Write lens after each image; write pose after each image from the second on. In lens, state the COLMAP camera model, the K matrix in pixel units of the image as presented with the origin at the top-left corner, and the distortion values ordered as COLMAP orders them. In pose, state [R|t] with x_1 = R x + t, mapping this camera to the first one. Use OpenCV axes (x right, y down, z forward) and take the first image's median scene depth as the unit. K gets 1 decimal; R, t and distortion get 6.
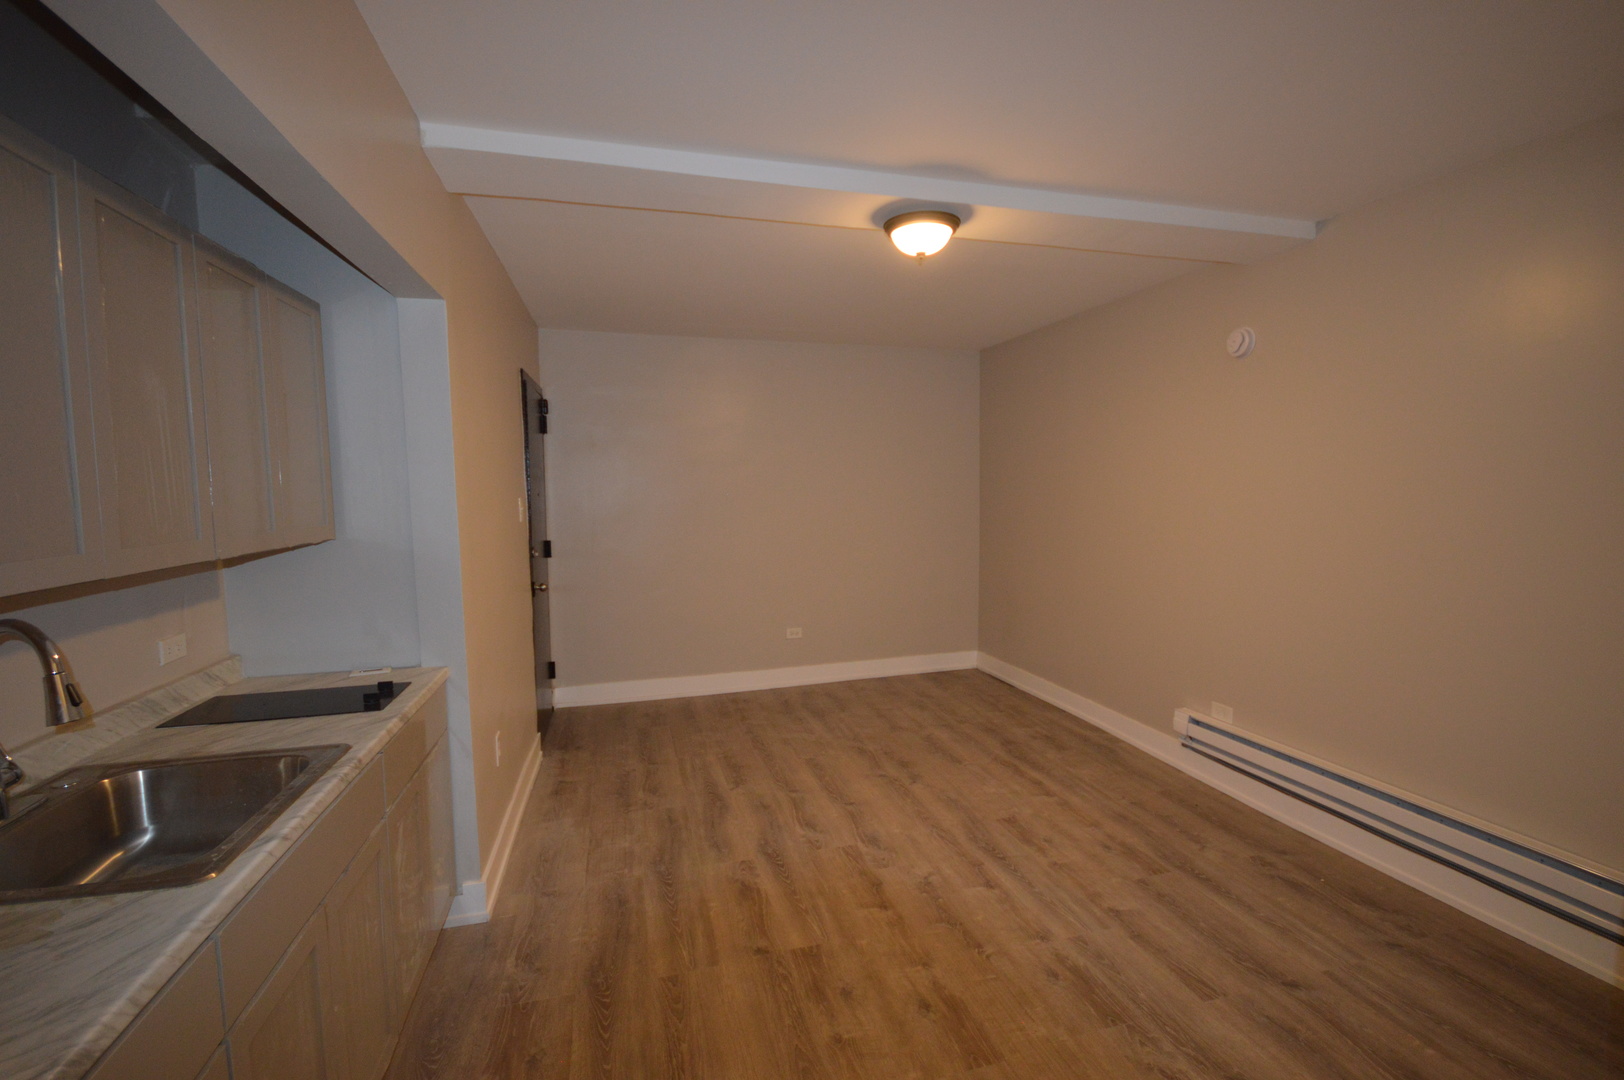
lens RADIAL K [[722.7, 0, 812.0], [0, 722.7, 540.0], [0, 0, 1]] dist [0.021675, -0.017876]
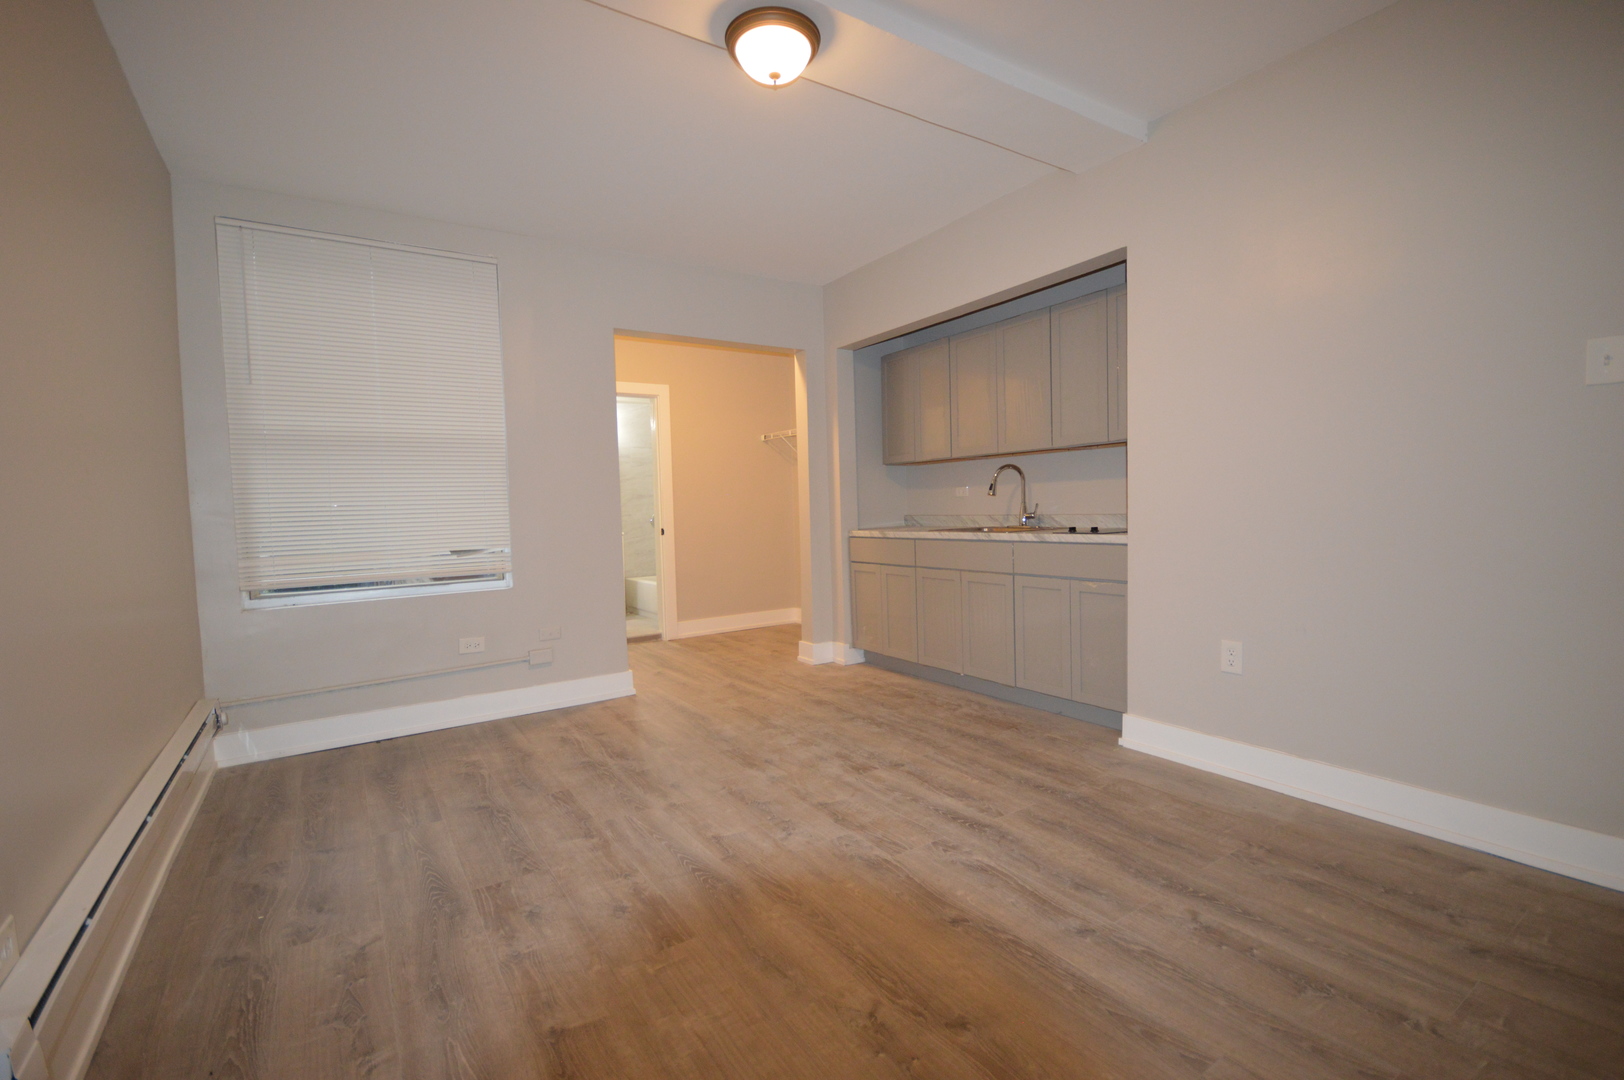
lens RADIAL K [[717.6, 0, 812.0], [0, 717.6, 540.0], [0, 0, 1]] dist [-0.000128, 0.000225]
pose [[-0.948404, 0.054309, -0.312380, 0.406011], [0.016770, 0.992435, 0.121624, 0.019761], [0.316622, 0.110110, -0.942139, 1.902563]]
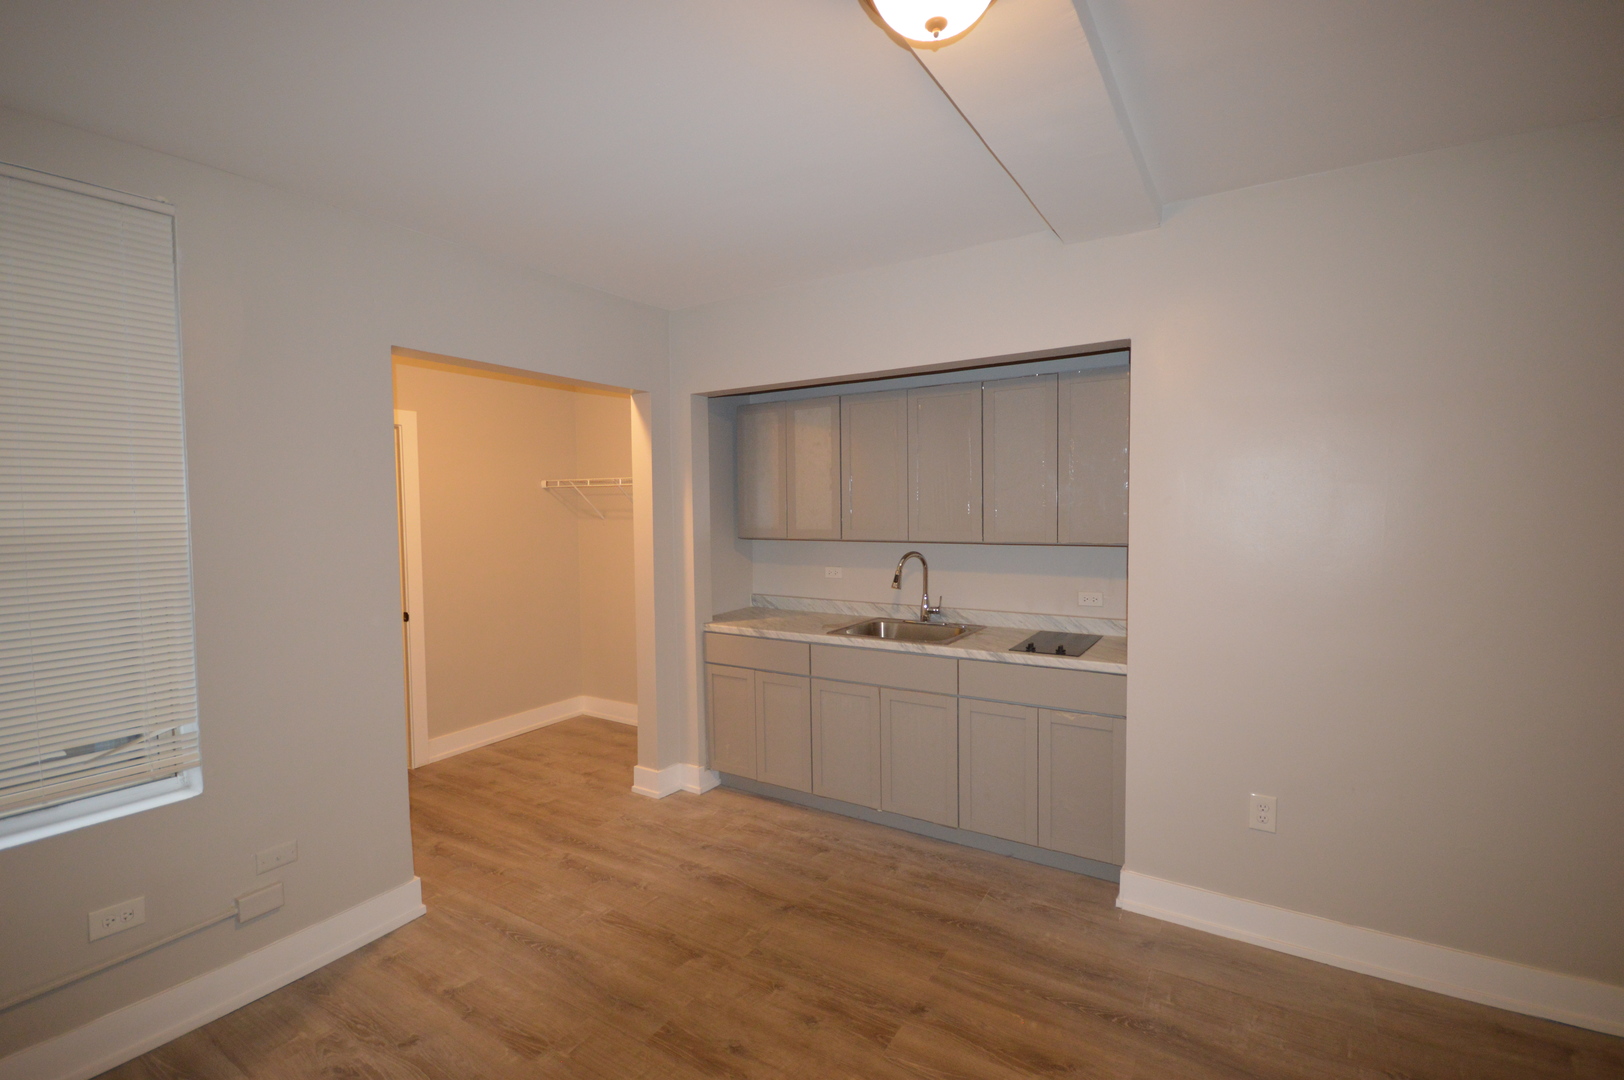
lens RADIAL K [[717.6, 0, 812.0], [0, 717.6, 540.0], [0, 0, 1]] dist [-0.000128, 0.000225]
pose [[-0.732912, 0.051593, -0.678365, 0.566355], [-0.029060, 0.993836, 0.106983, -0.114088], [0.679703, 0.098122, -0.726895, 1.379558]]
